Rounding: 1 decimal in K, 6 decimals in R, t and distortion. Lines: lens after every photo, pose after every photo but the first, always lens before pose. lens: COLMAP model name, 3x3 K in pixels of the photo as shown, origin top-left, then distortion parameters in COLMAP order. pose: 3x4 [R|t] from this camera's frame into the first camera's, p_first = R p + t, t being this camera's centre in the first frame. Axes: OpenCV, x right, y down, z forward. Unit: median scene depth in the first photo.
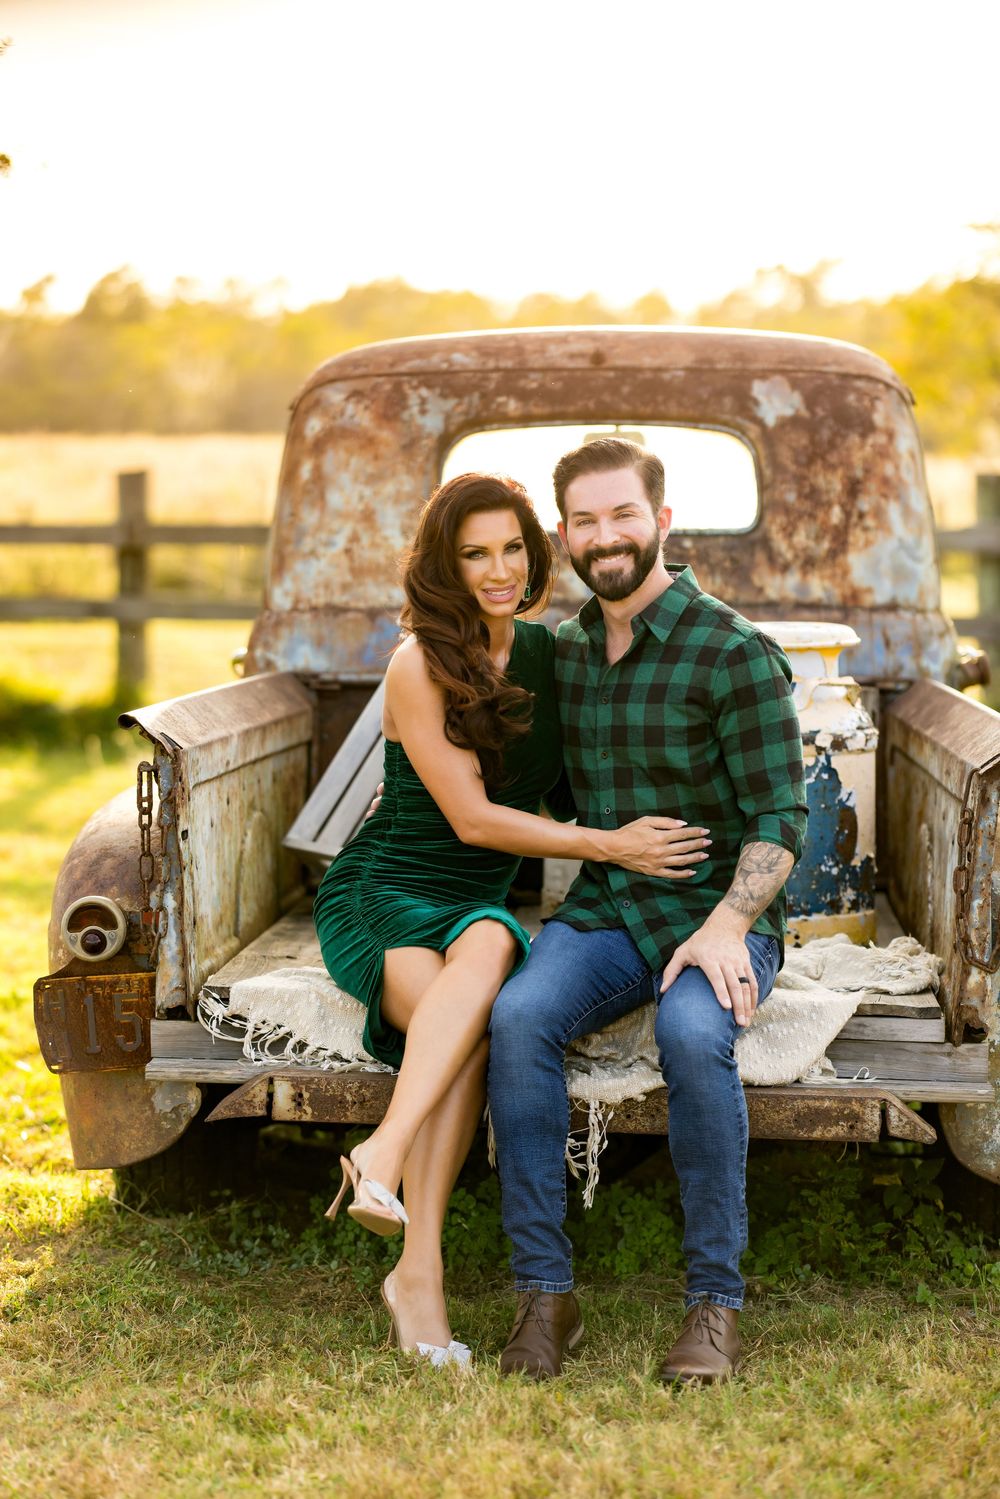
lens RADIAL K [[3723.5, 0, 500.0], [0, 3723.5, 749.5], [0, 0, 1]] dist [-0.012004, 0.322355]
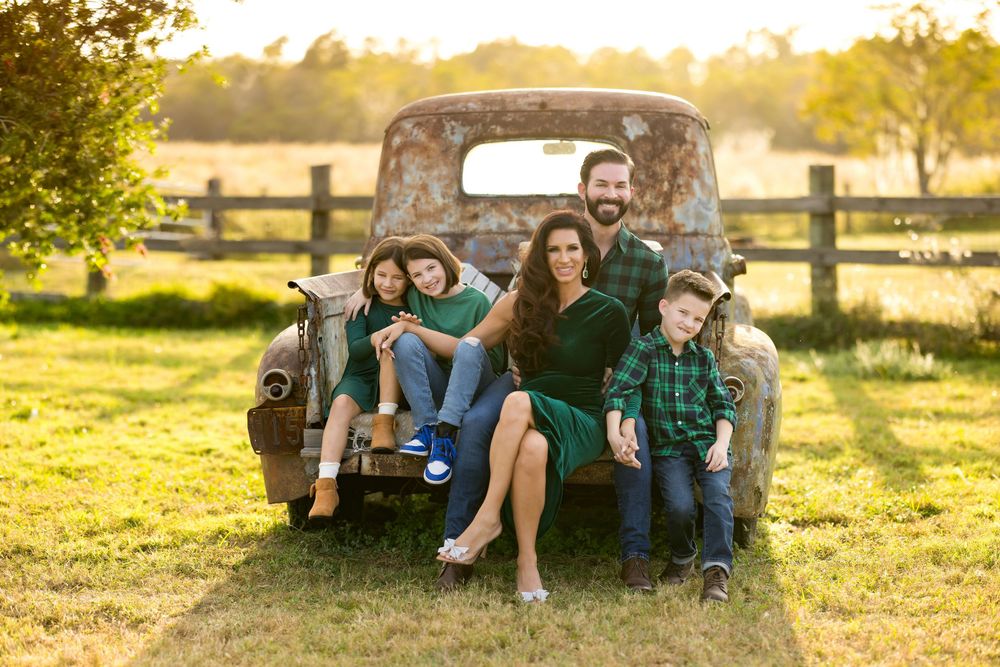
lens RADIAL K [[2484.0, 0, 499.3], [0, 2484.0, 359.2], [0, 0, 1]] dist [-0.012004, 0.322355]
pose [[0.999437, 0.000484, -0.033557, 0.047099], [-0.000379, 0.999995, 0.003138, 0.022670], [0.033558, -0.003123, 0.999432, -0.290281]]
